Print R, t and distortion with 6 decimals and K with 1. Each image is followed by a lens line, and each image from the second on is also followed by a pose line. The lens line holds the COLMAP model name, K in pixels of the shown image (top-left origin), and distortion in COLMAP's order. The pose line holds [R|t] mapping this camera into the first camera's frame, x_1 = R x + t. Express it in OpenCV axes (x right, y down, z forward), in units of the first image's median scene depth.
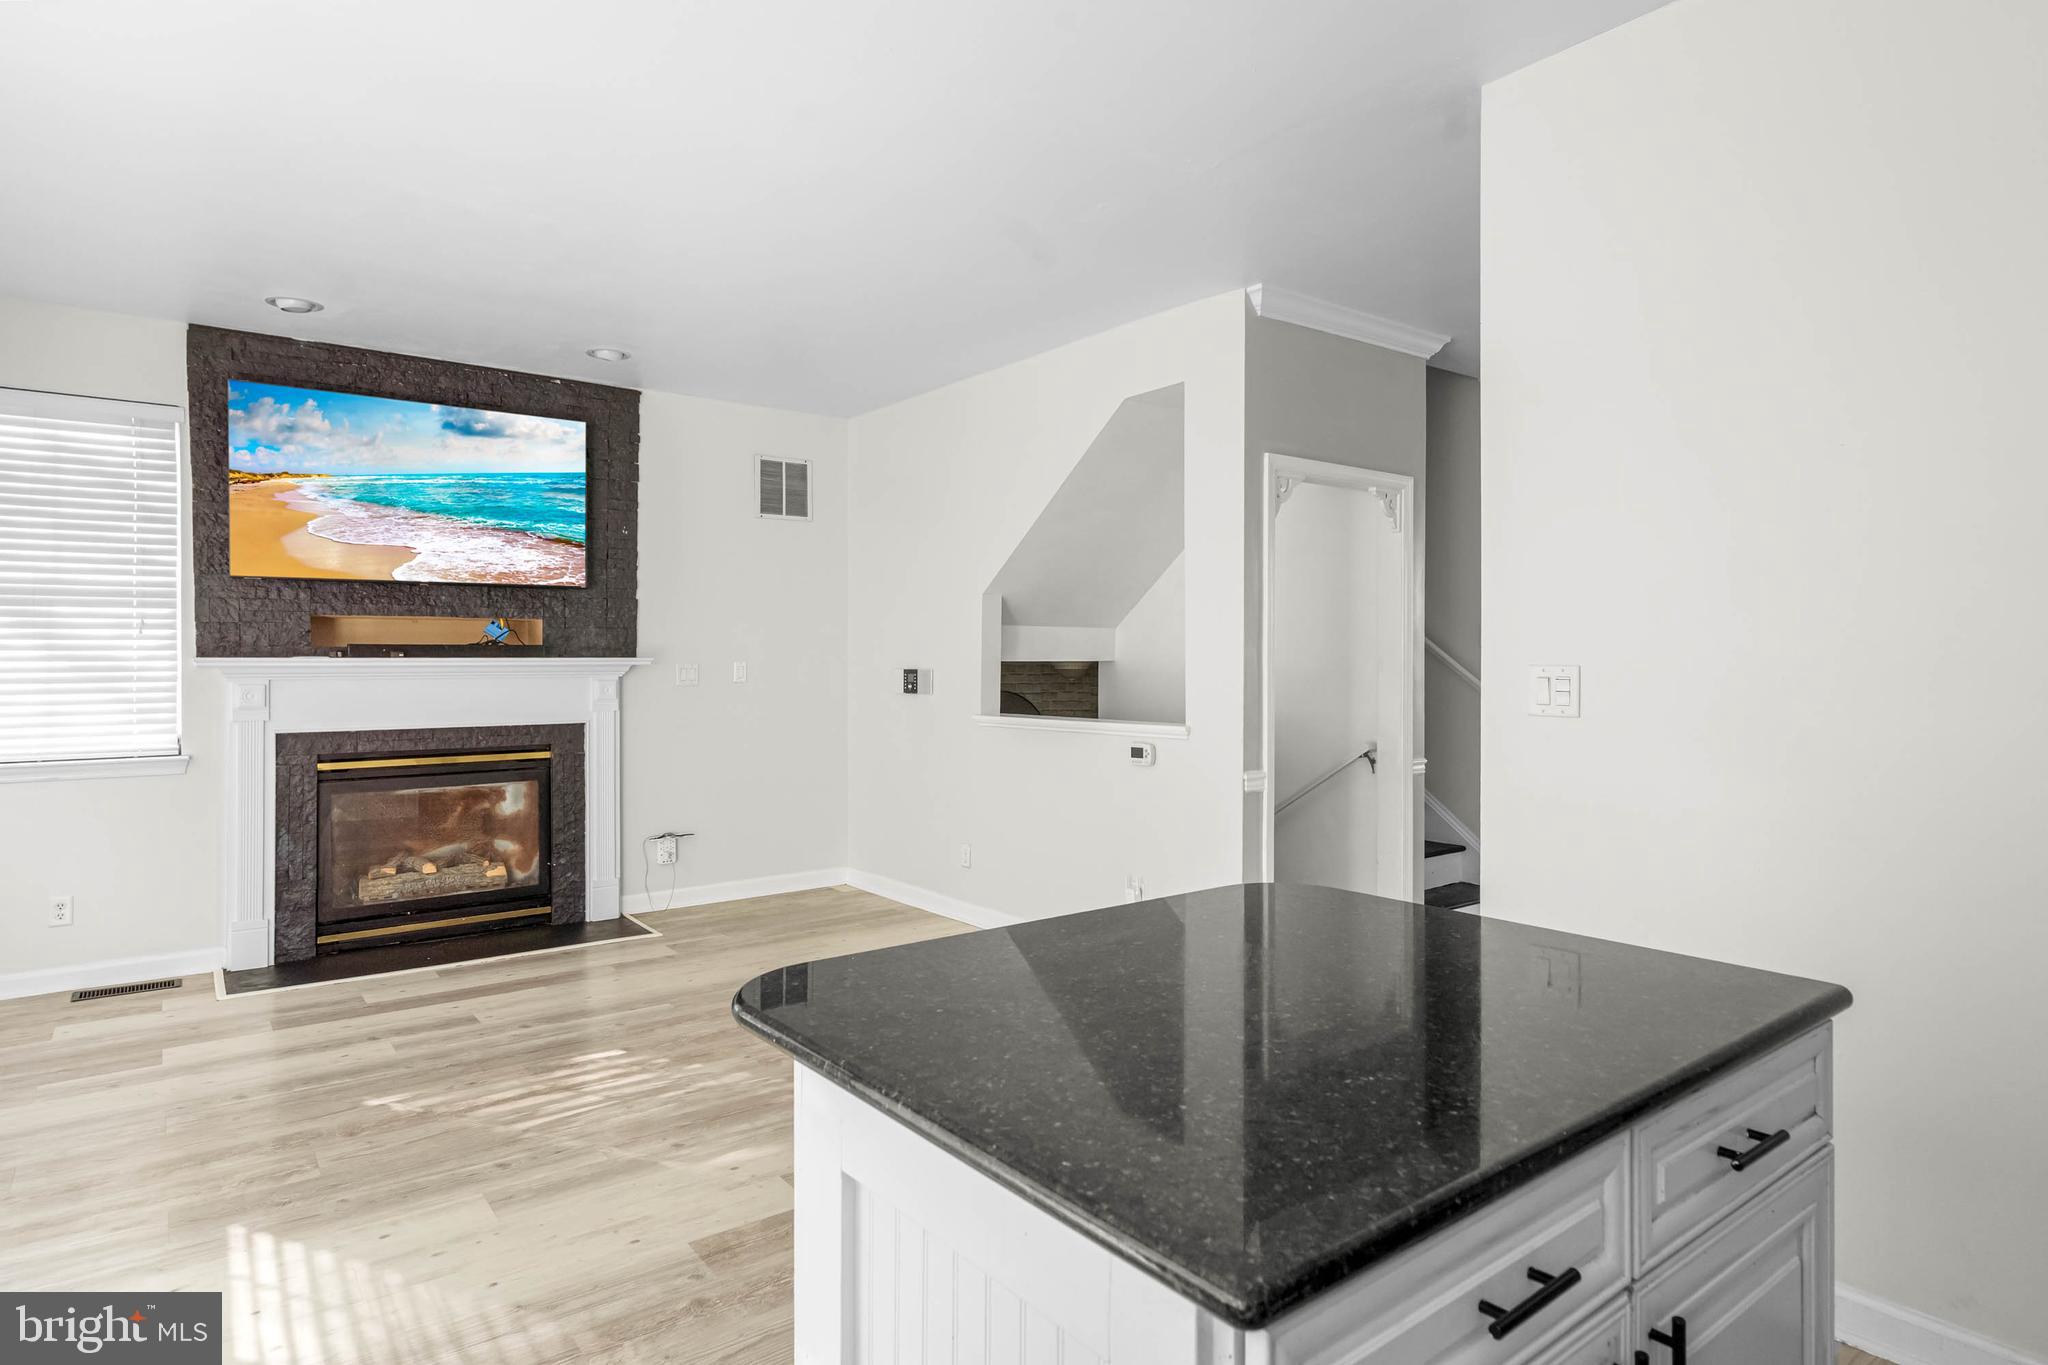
lens RADIAL K [[1130.6, 0, 1034.5], [0, 1130.6, 664.1], [0, 0, 1]] dist [0.005886, -0.001748]
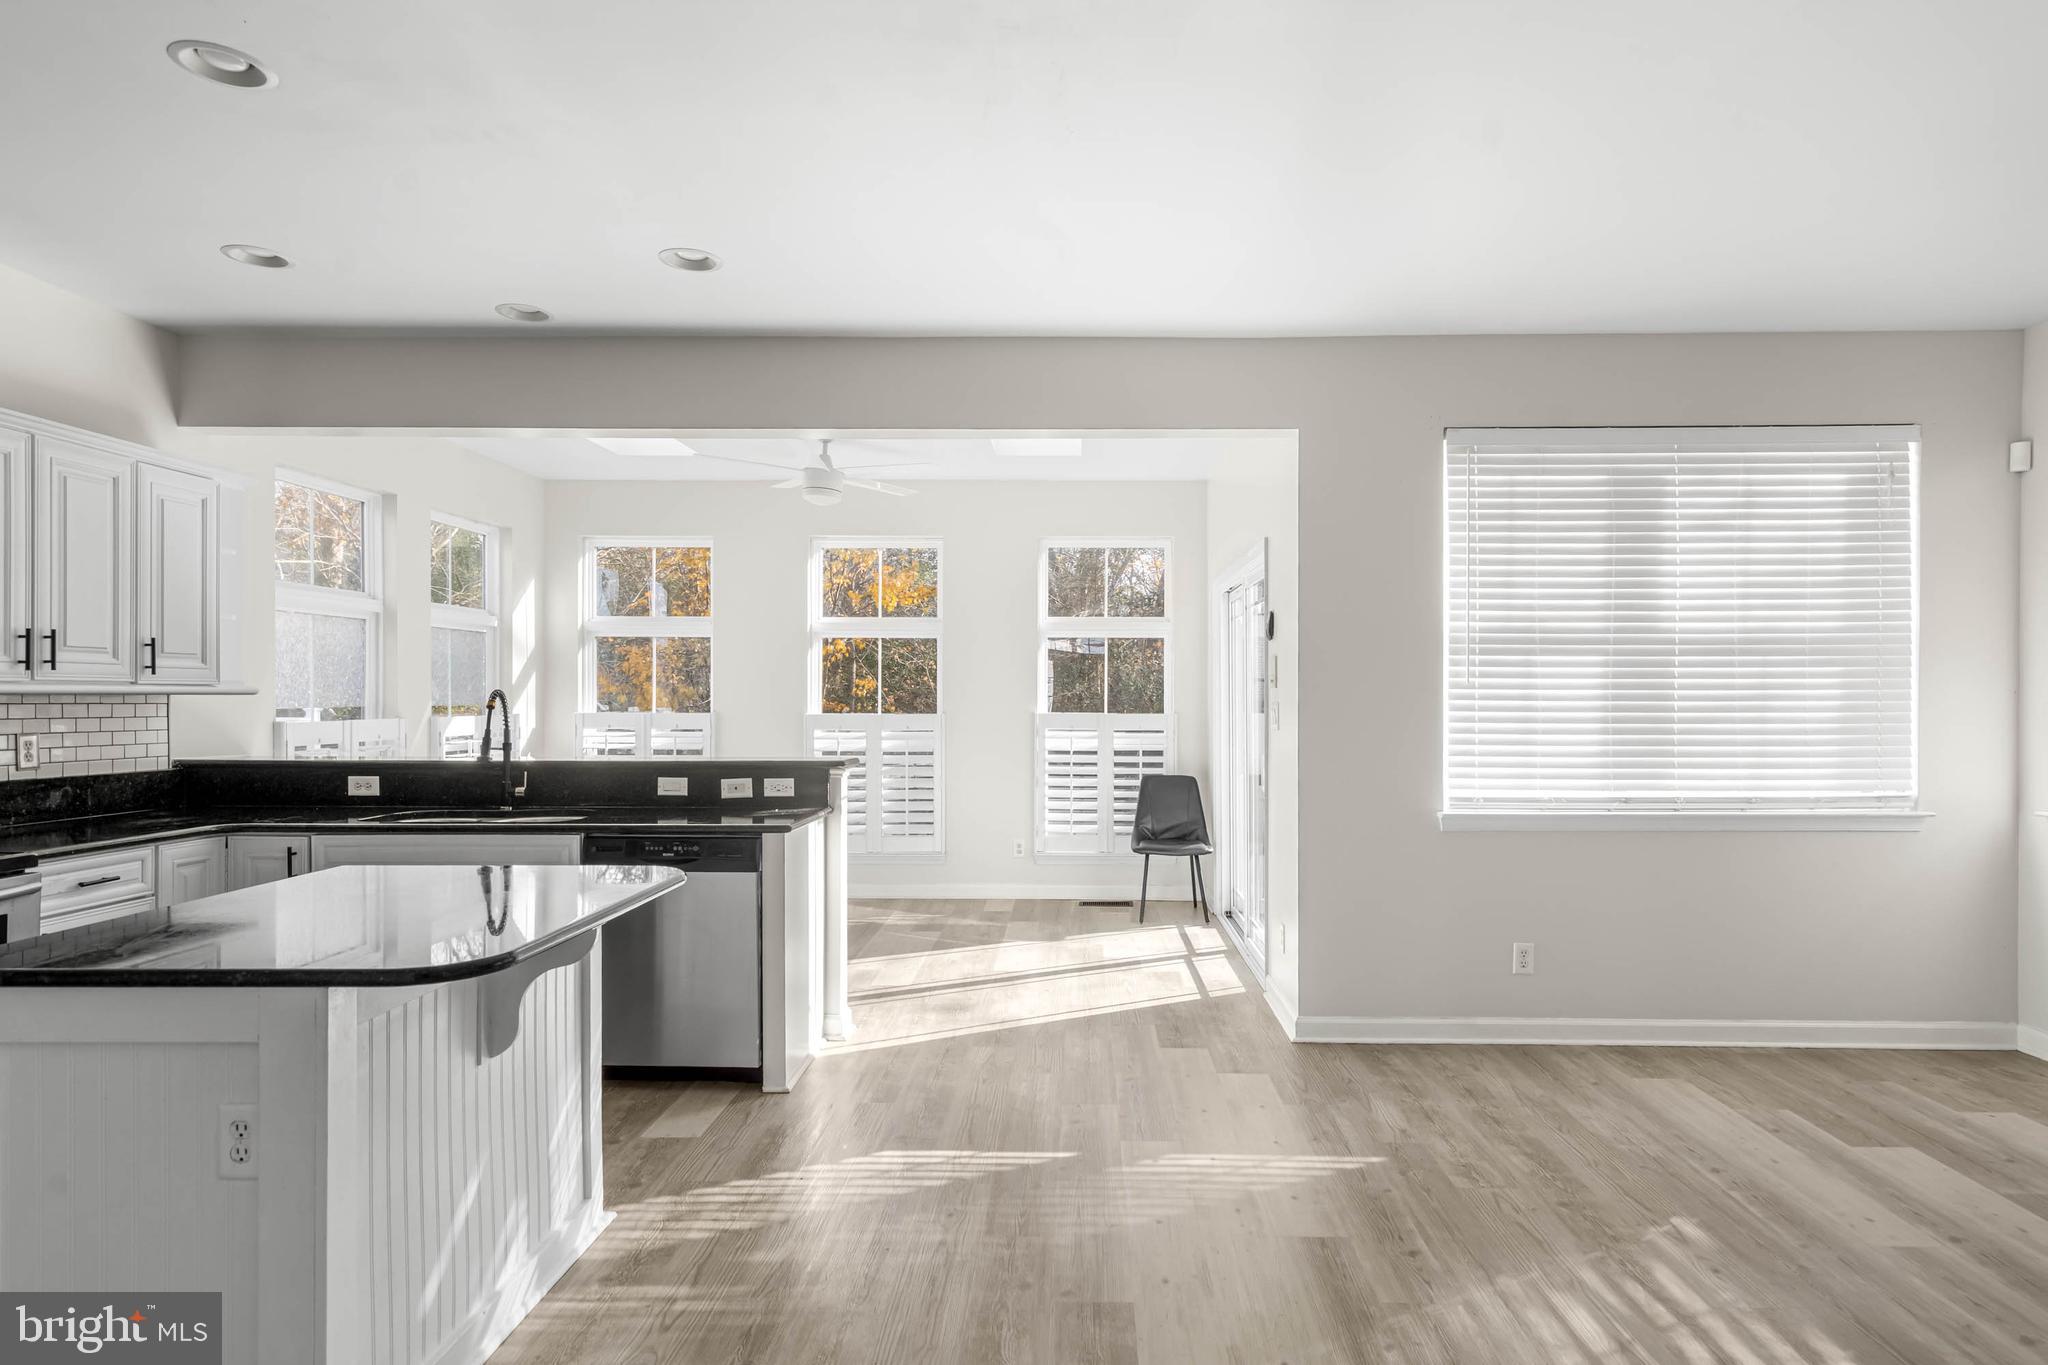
lens RADIAL K [[1130.6, 0, 1066.9], [0, 1130.6, 719.3], [0, 0, 1]] dist [0.005886, -0.001748]
pose [[-0.621849, 0.013543, -0.783020, 0.246025], [-0.002404, 0.999813, 0.019202, -0.005427], [0.783134, 0.013823, -0.621700, 0.784343]]
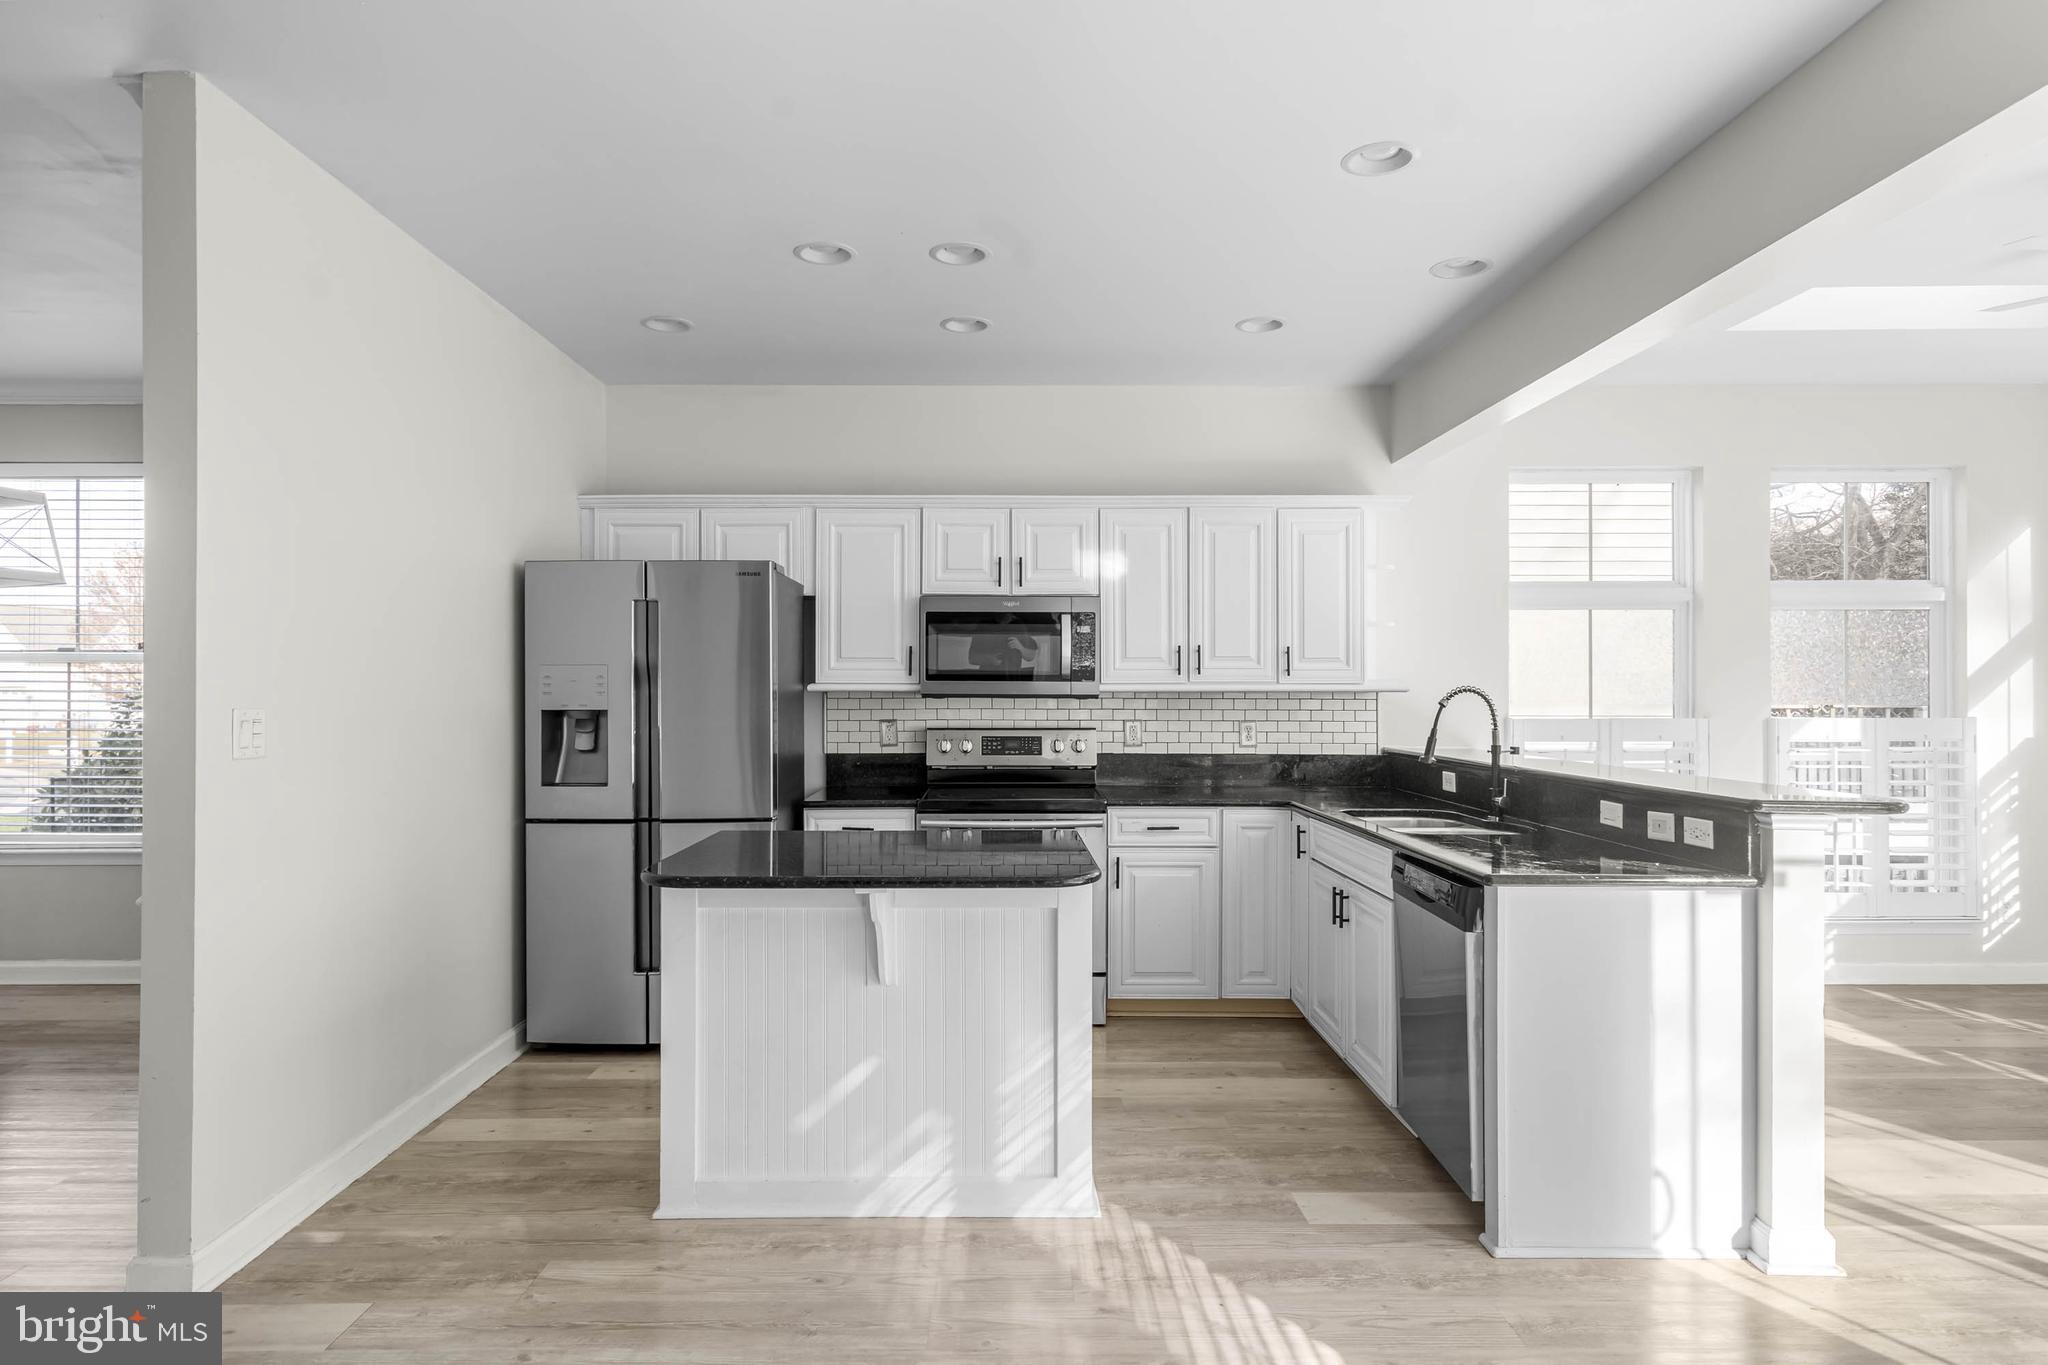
lens RADIAL K [[1130.6, 0, 989.9], [0, 1130.6, 680.6], [0, 0, 1]] dist [0.005886, -0.001748]
pose [[-0.794717, 0.004997, 0.606960, -0.354926], [-0.000802, 0.999957, -0.009283, -0.006489], [-0.606980, -0.007864, -0.794678, 0.740106]]
